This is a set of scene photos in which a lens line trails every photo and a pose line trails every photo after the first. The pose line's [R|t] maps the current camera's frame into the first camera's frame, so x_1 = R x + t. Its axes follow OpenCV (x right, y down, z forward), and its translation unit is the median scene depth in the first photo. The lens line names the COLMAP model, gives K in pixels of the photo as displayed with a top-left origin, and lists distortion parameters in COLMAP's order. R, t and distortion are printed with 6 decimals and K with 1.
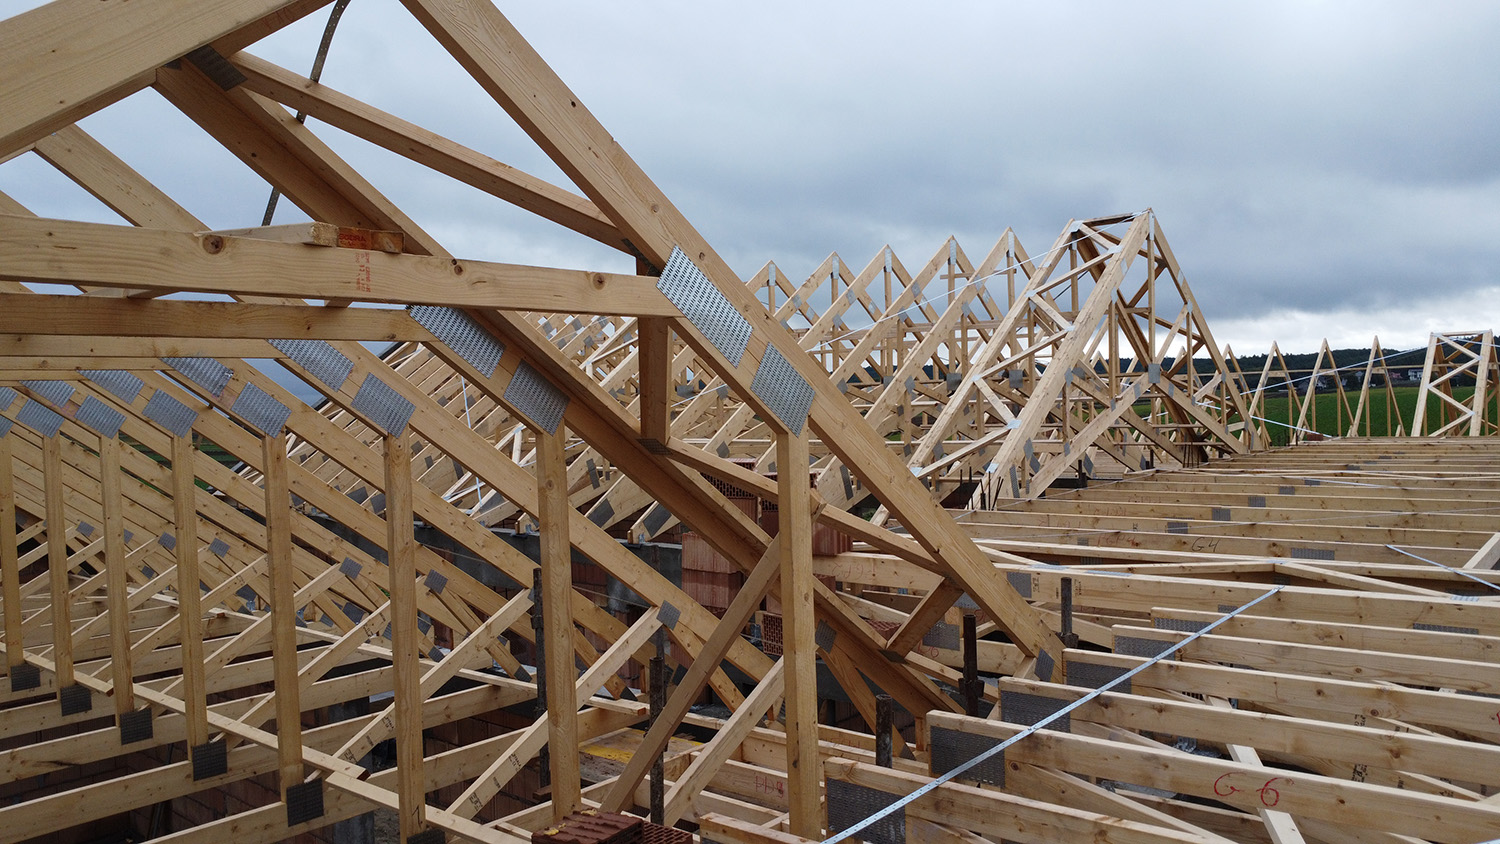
lens RADIAL K [[1088.9, 0, 747.4], [0, 1088.9, 419.7], [0, 0, 1]] dist [-0.033976, -0.002865]
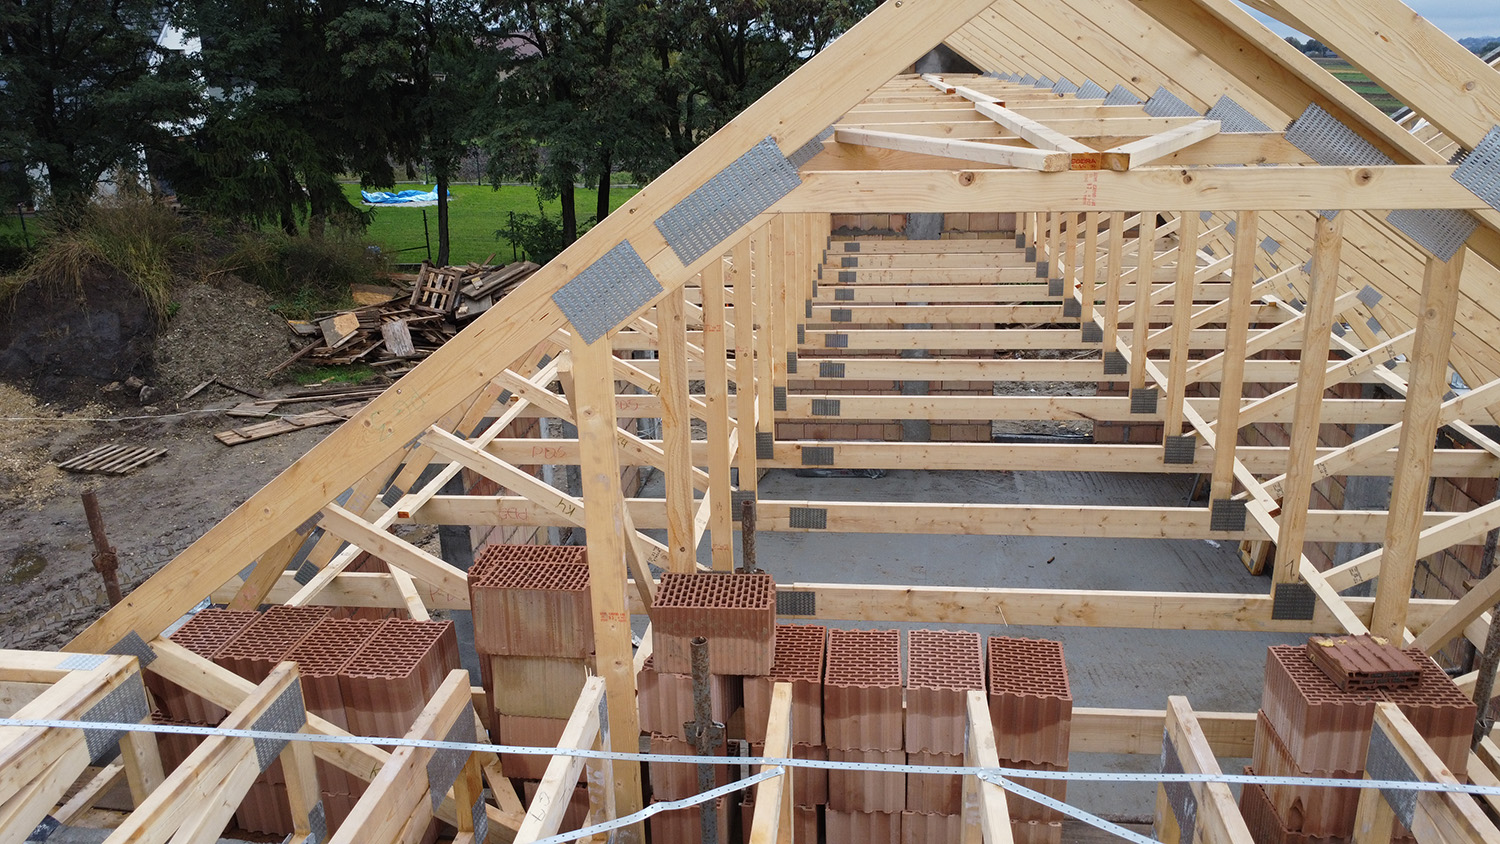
lens RADIAL K [[1088.9, 0, 742.3], [0, 1088.9, 422.0], [0, 0, 1]] dist [-0.033976, -0.002865]
pose [[0.546968, 0.276457, -0.790189, 0.183975], [0.000633, 0.943762, 0.330624, -0.115768], [0.837154, -0.181341, 0.516032, -0.000119]]
